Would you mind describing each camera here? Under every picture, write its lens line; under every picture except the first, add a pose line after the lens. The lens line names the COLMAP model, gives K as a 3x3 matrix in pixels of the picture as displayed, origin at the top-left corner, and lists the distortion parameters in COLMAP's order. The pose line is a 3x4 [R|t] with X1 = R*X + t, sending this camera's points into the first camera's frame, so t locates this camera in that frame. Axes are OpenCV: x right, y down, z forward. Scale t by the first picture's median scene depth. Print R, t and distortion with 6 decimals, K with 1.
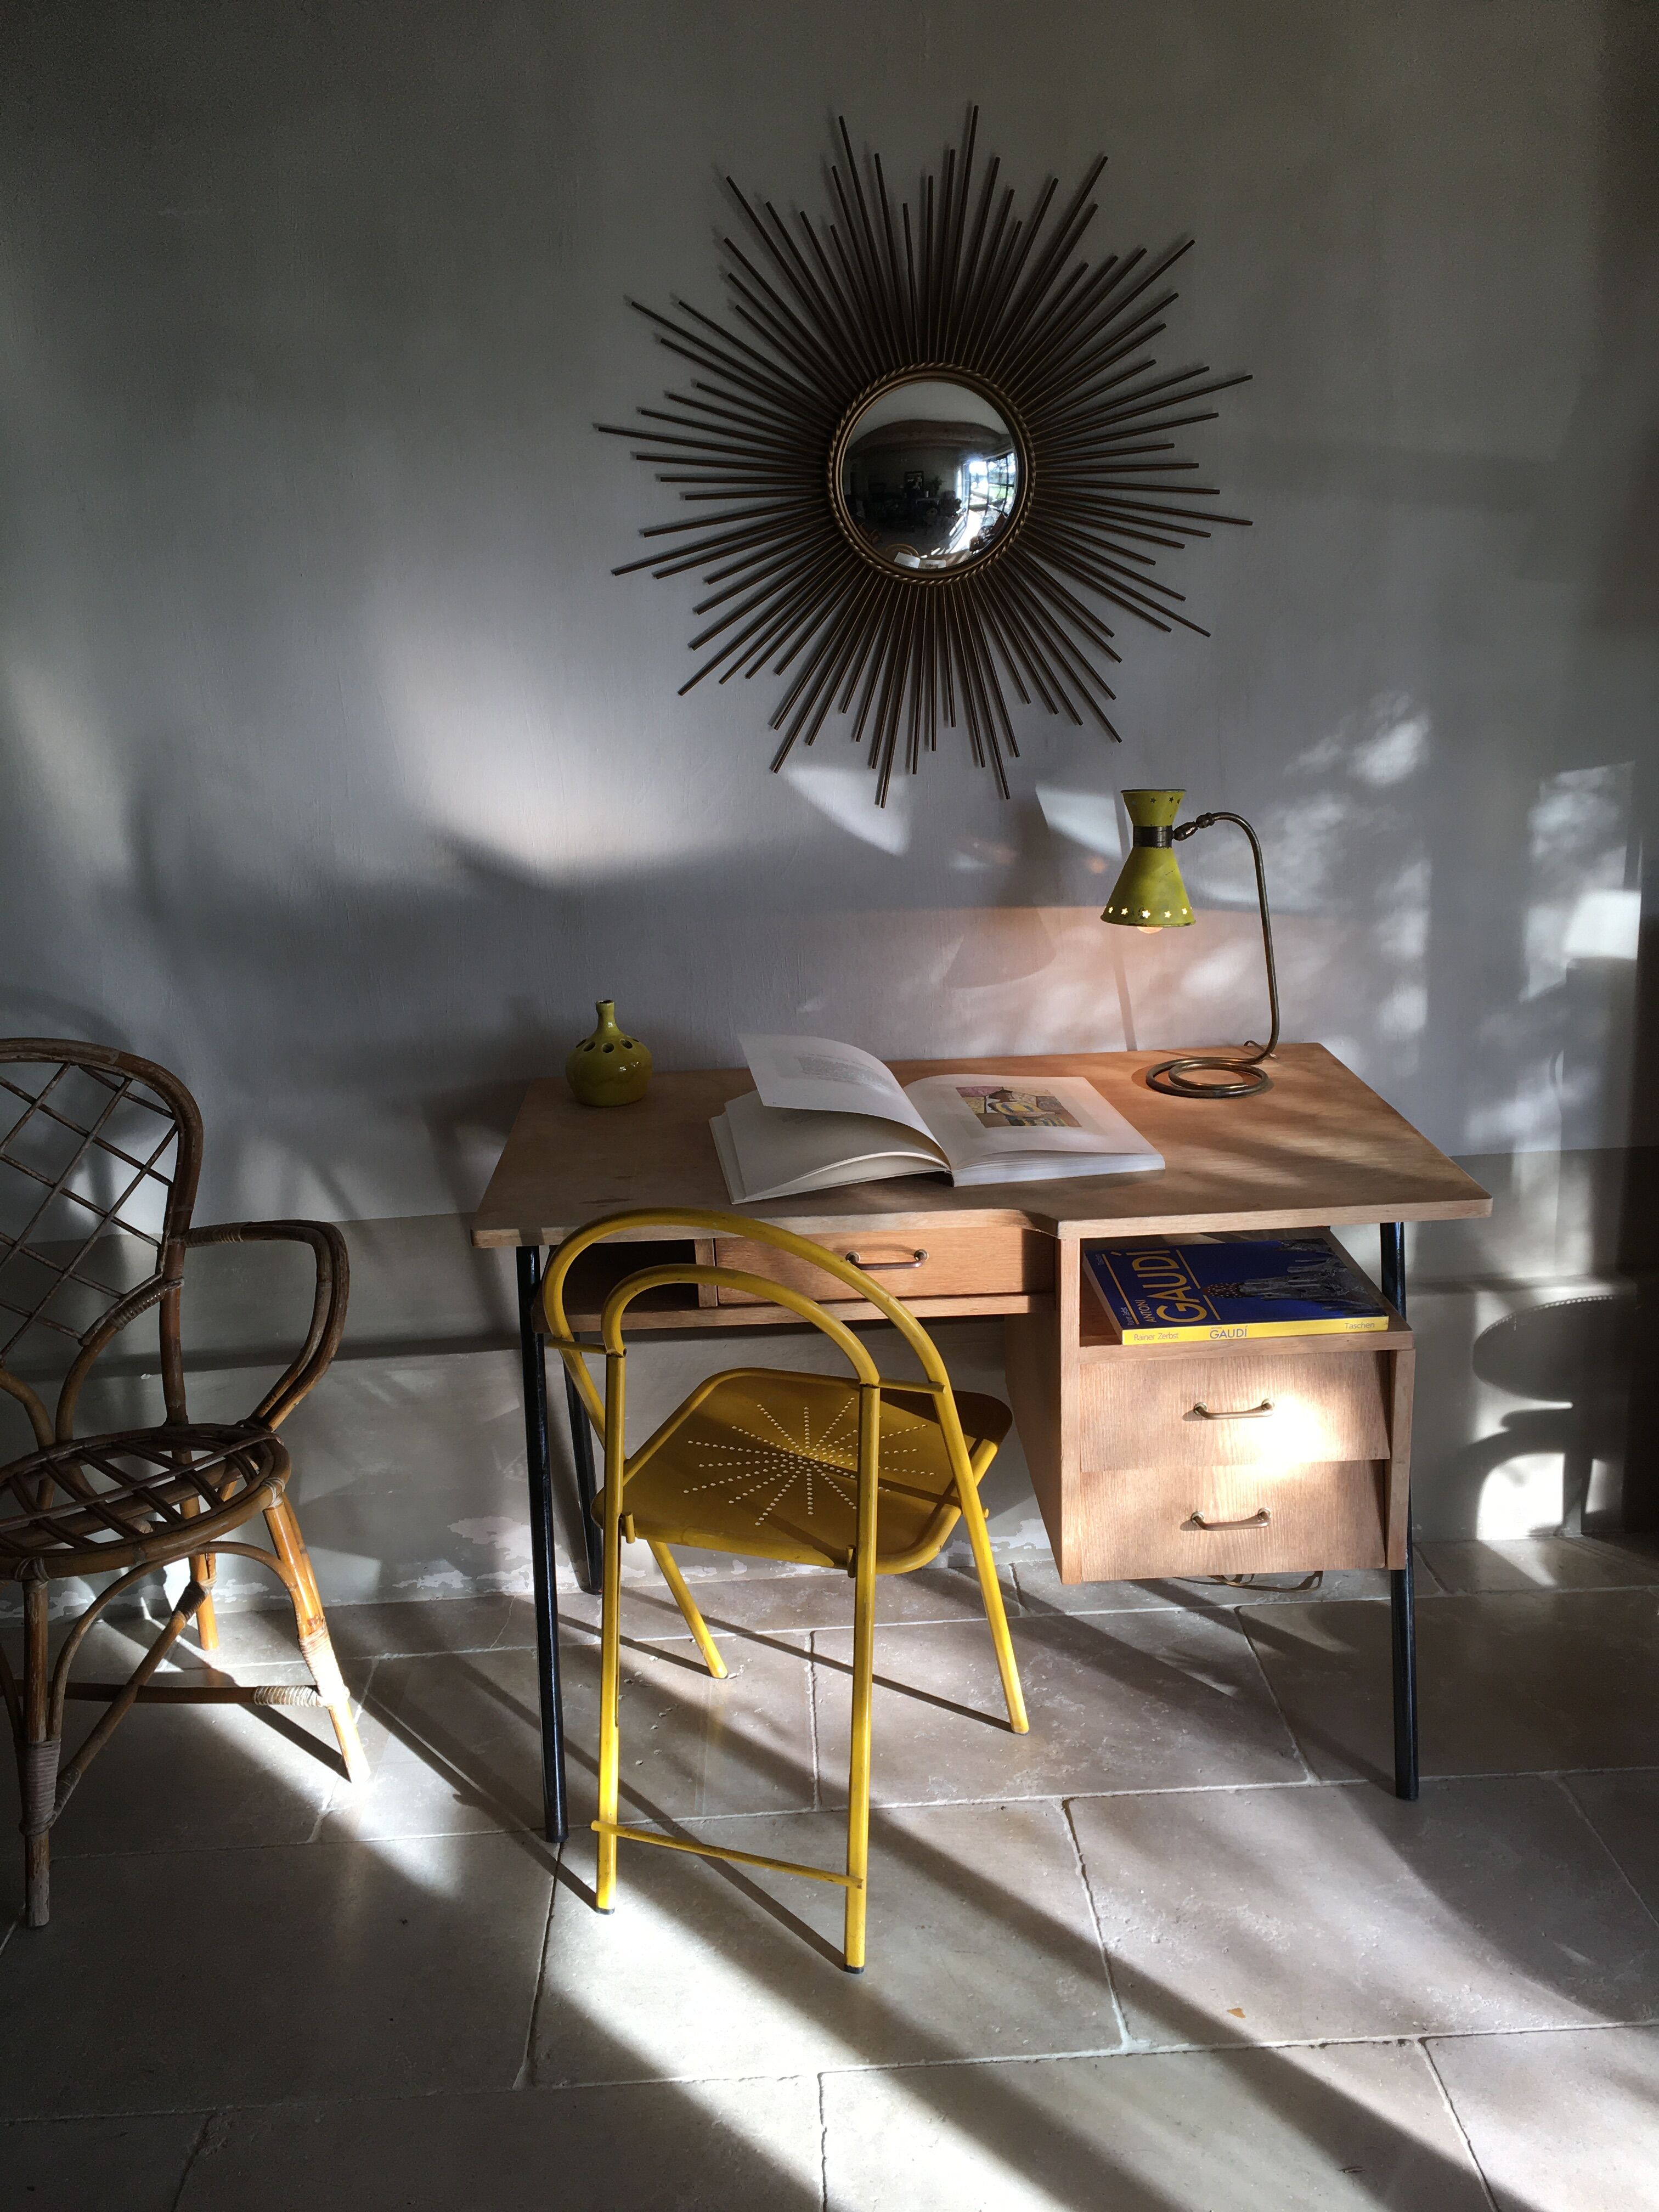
lens RADIAL K [[1864.9, 0, 841.2], [0, 1864.9, 1107.1], [0, 0, 1]] dist [0.089530, -0.122546]
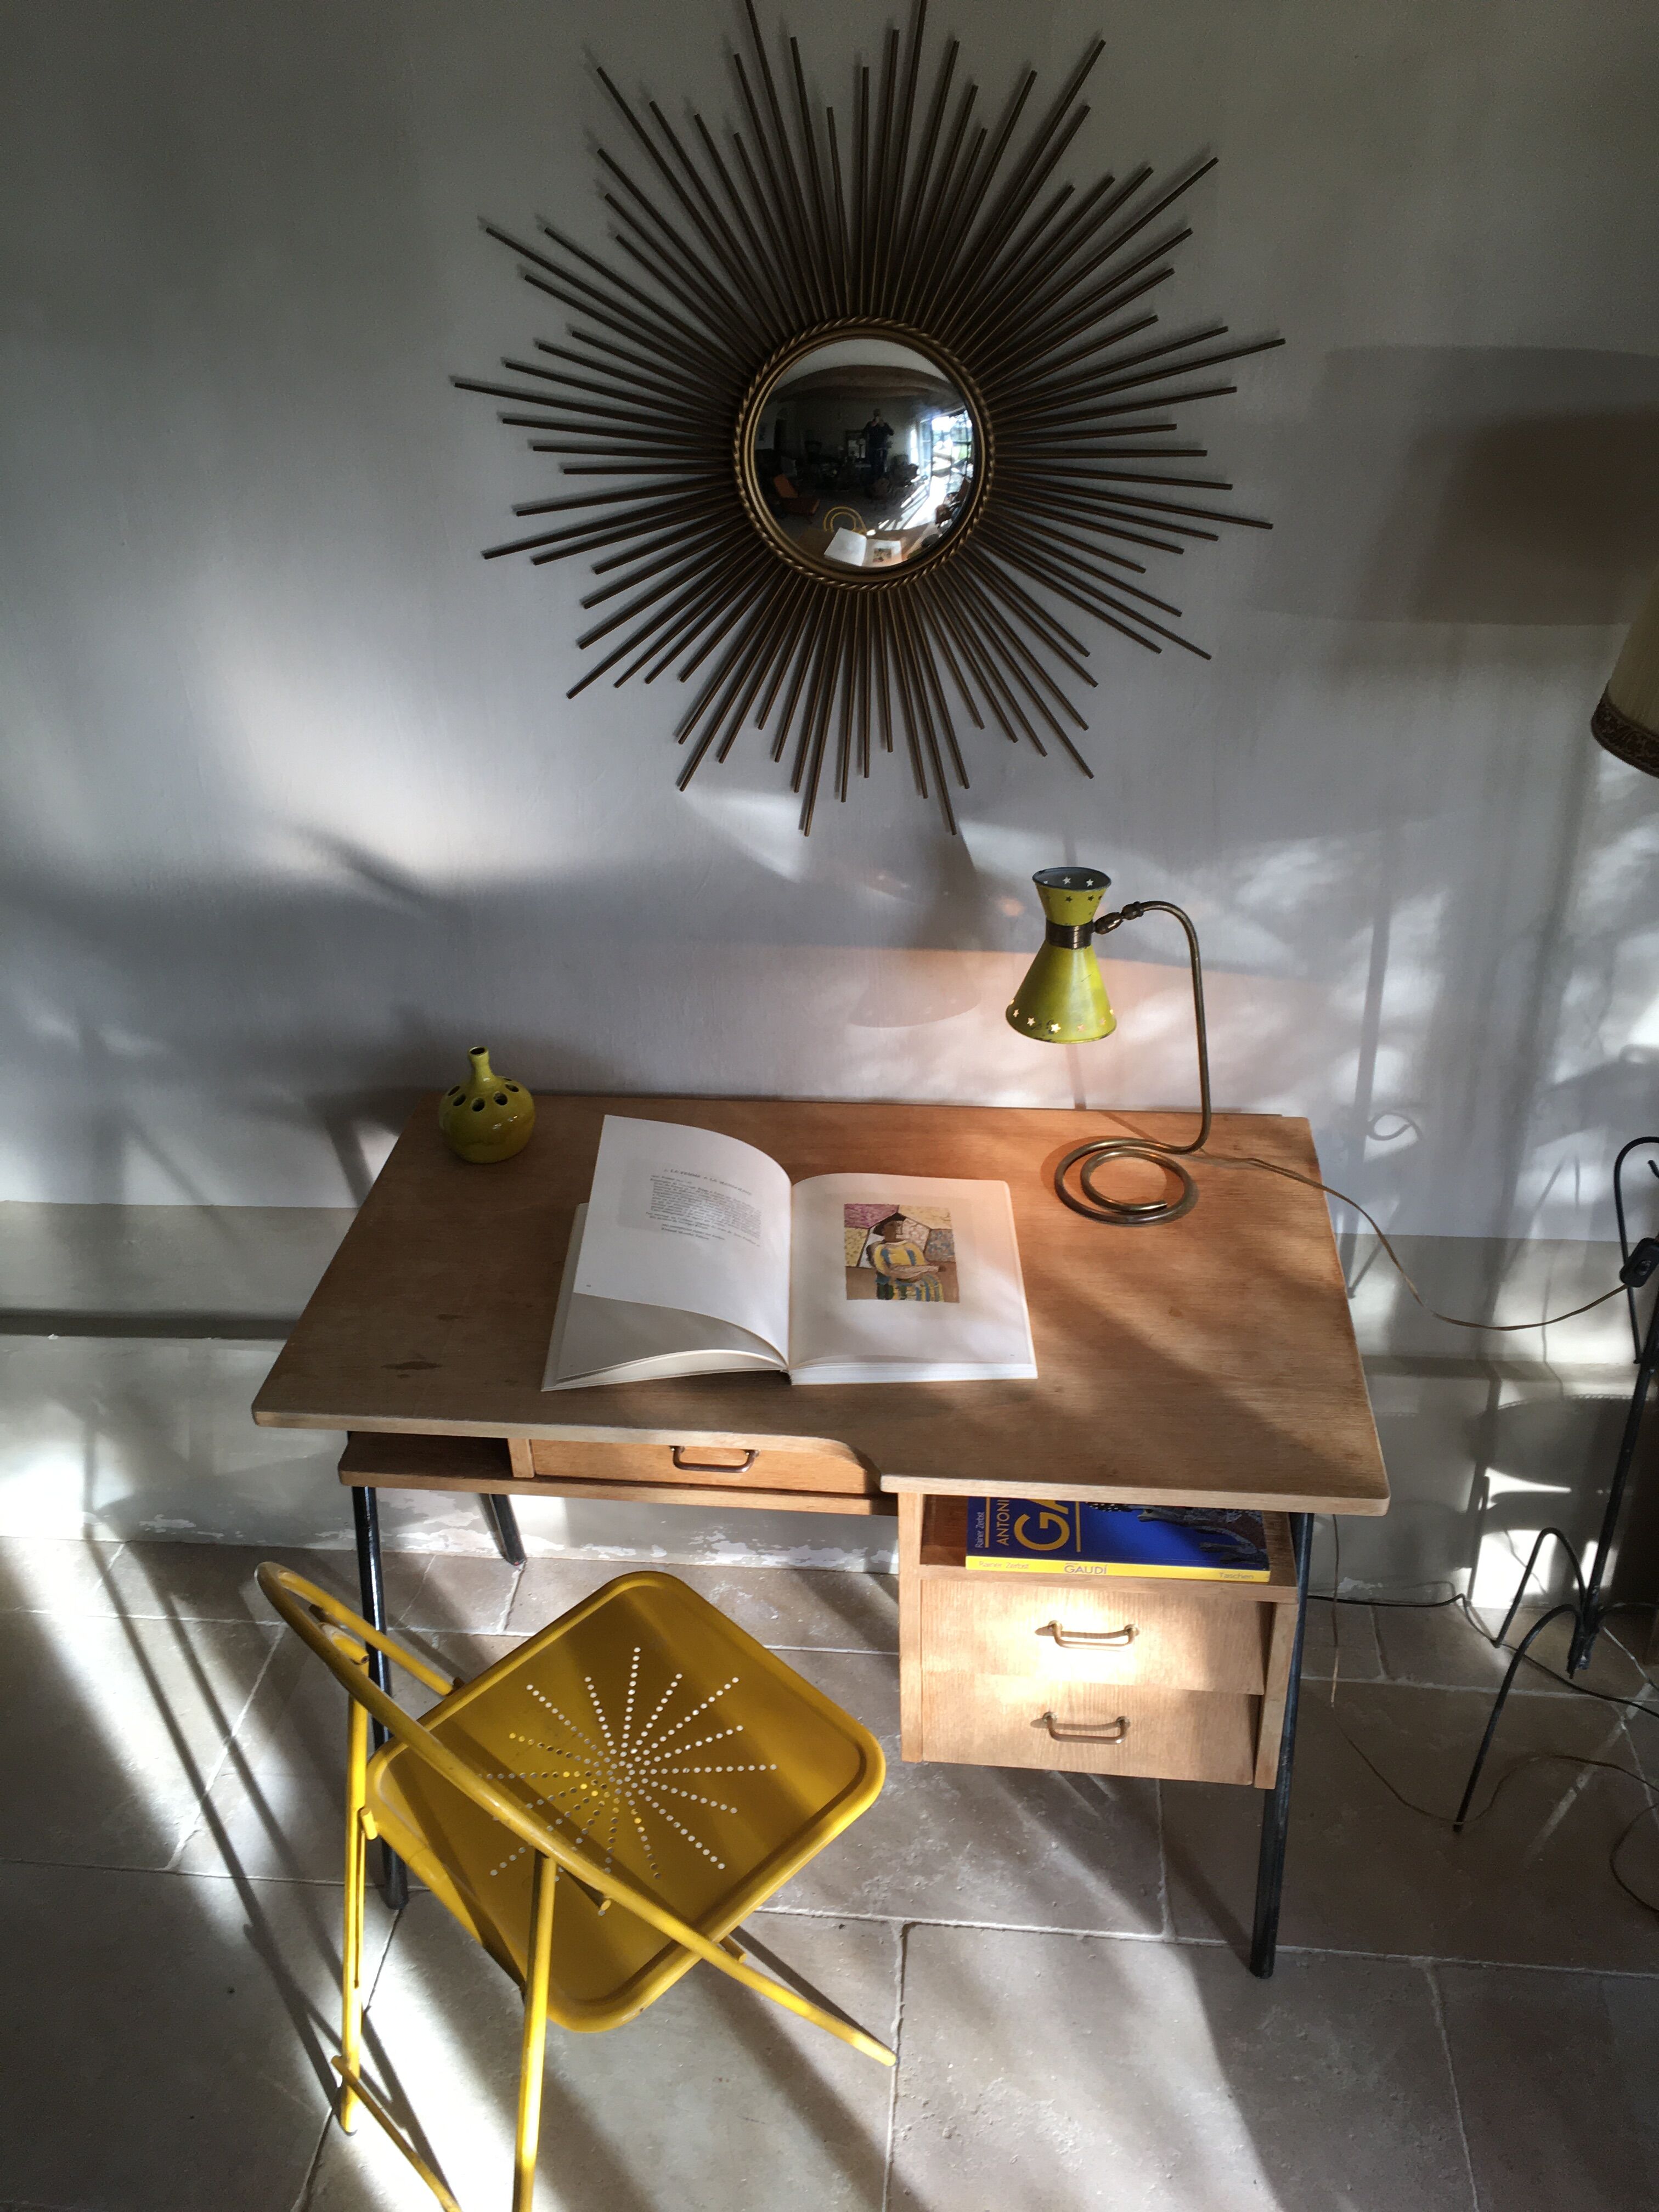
lens RADIAL K [[1864.9, 0, 836.8], [0, 1864.9, 1102.2], [0, 0, 1]] dist [0.089530, -0.122546]
pose [[0.989956, 0.082838, -0.114568, 0.149882], [-0.049201, 0.961567, 0.270126, -0.285781], [0.132542, -0.261776, 0.955984, 0.160925]]
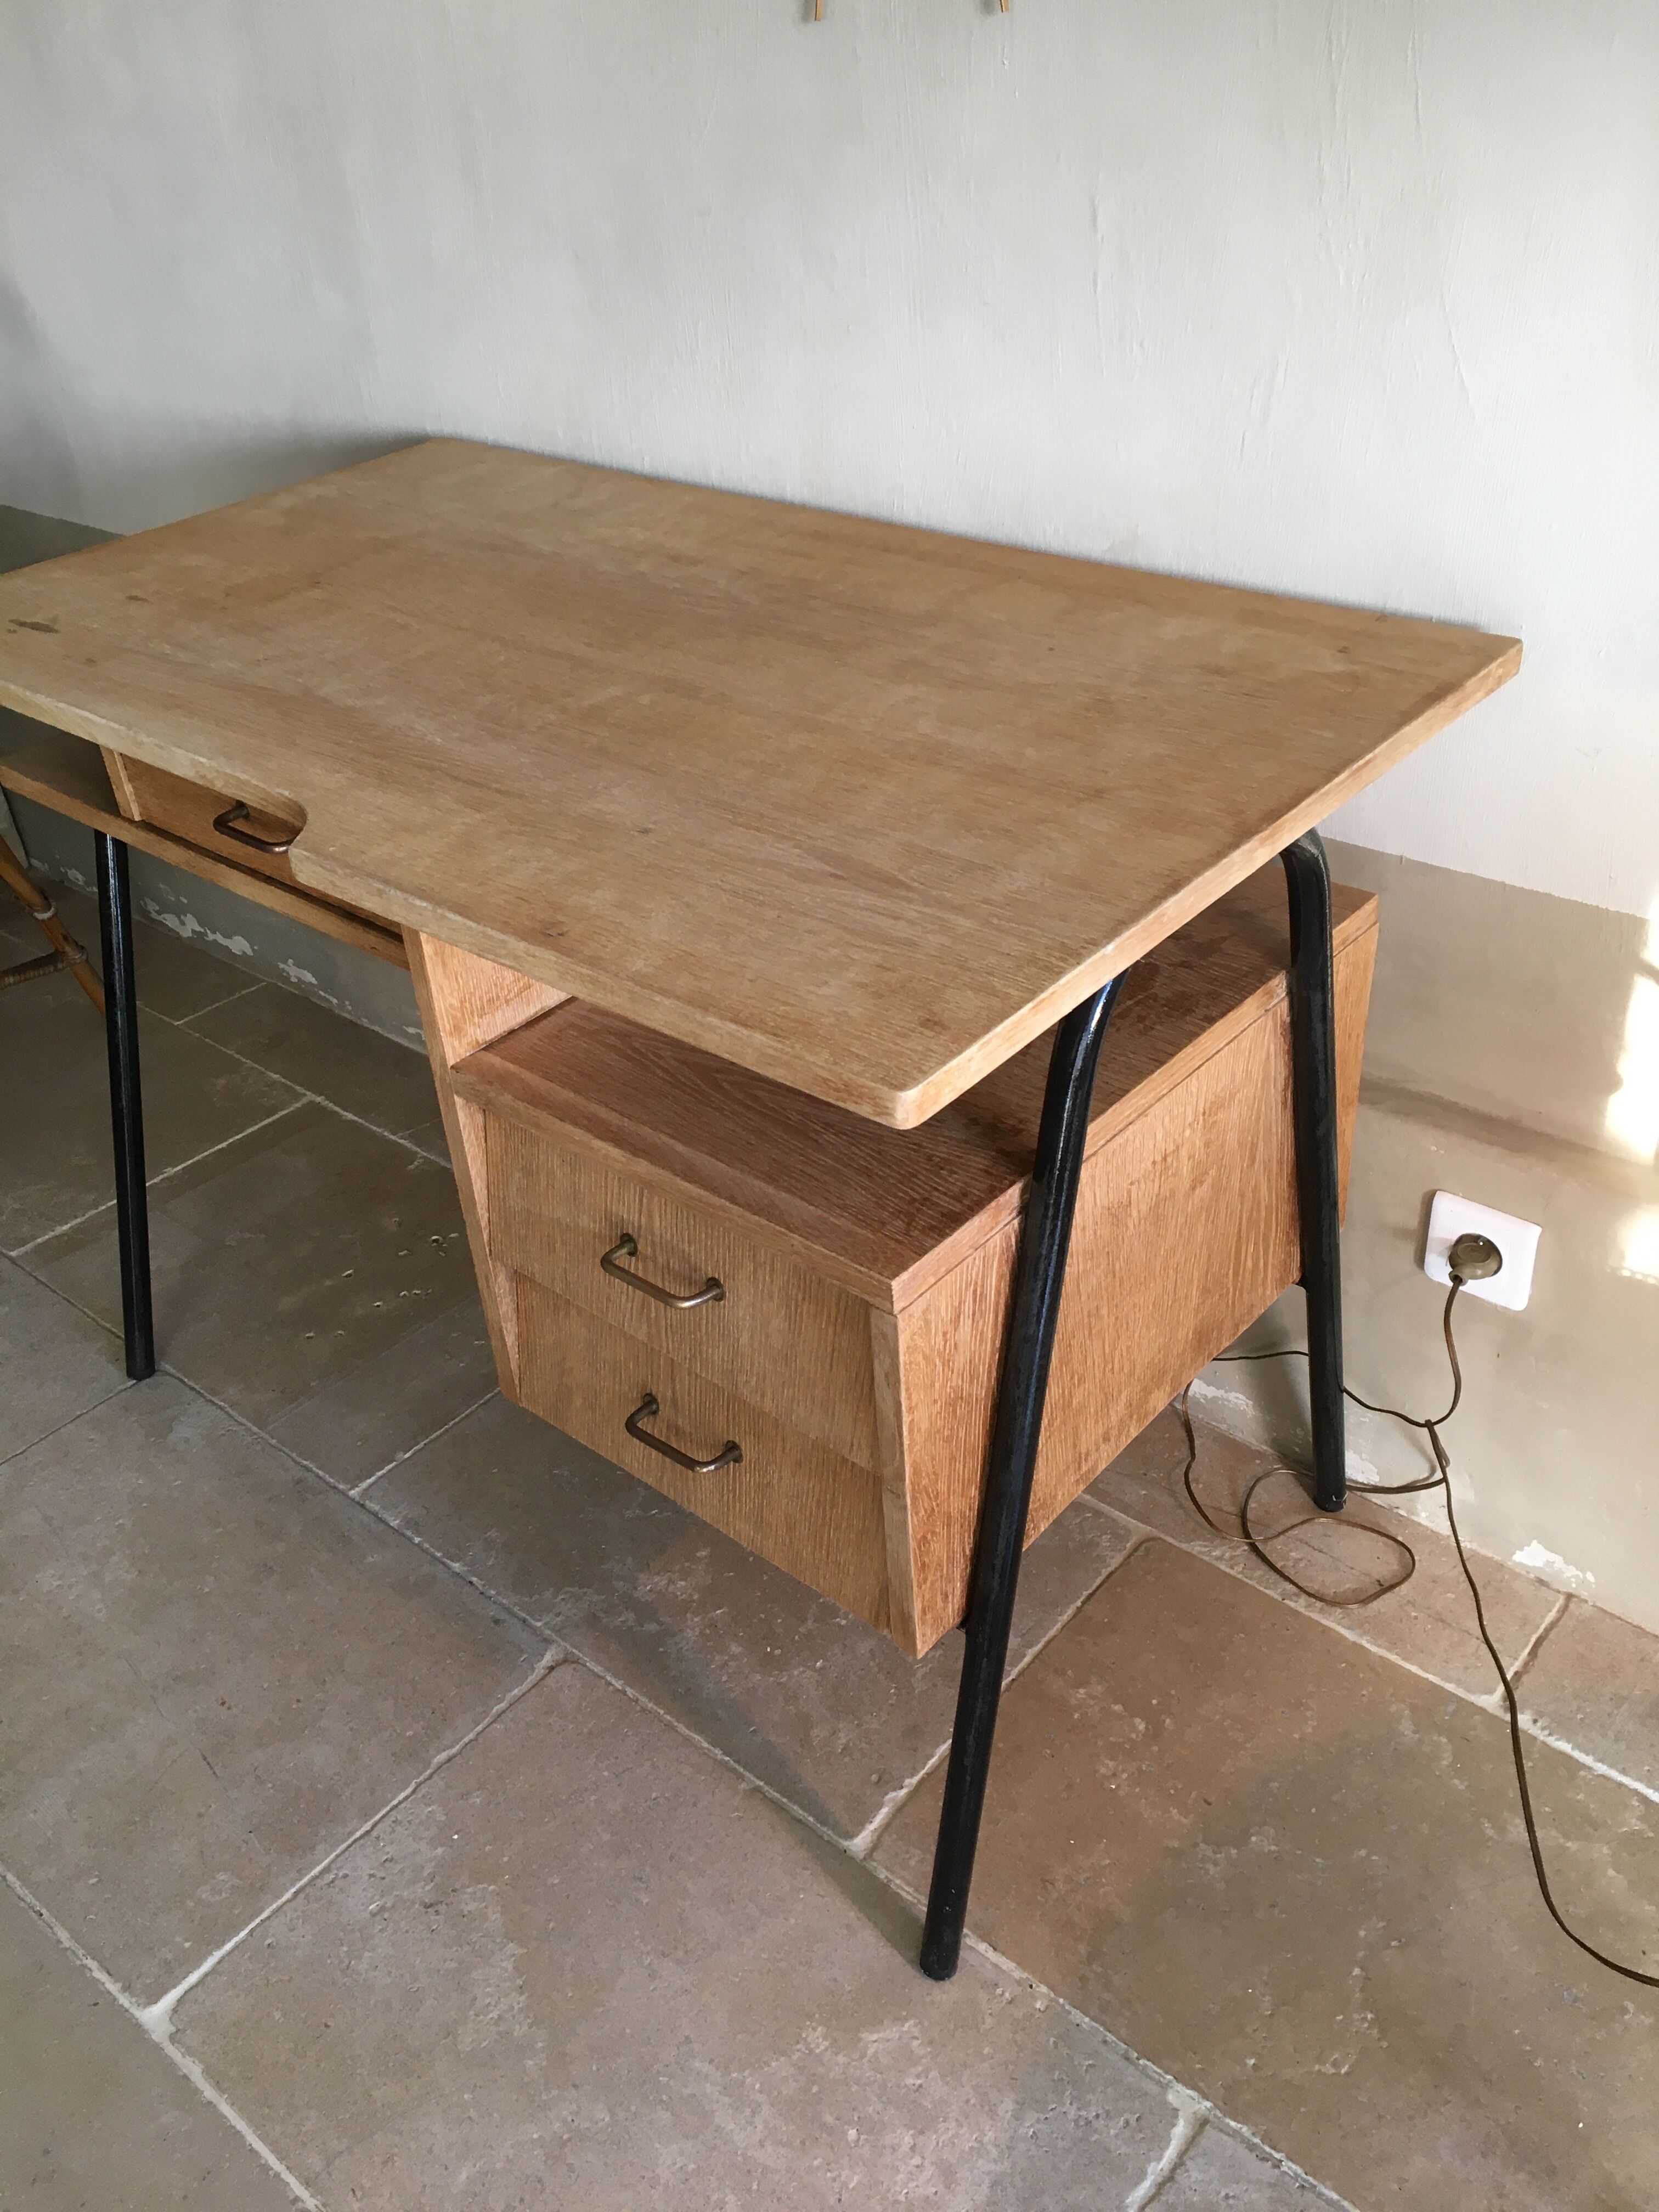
lens RADIAL K [[1864.9, 0, 839.9], [0, 1864.9, 1103.5], [0, 0, 1]] dist [0.089530, -0.122546]
pose [[0.734764, 0.369409, -0.568910, 0.476807], [-0.159892, 0.909389, 0.383986, -0.089954], [0.659209, -0.191175, 0.727252, 0.567724]]
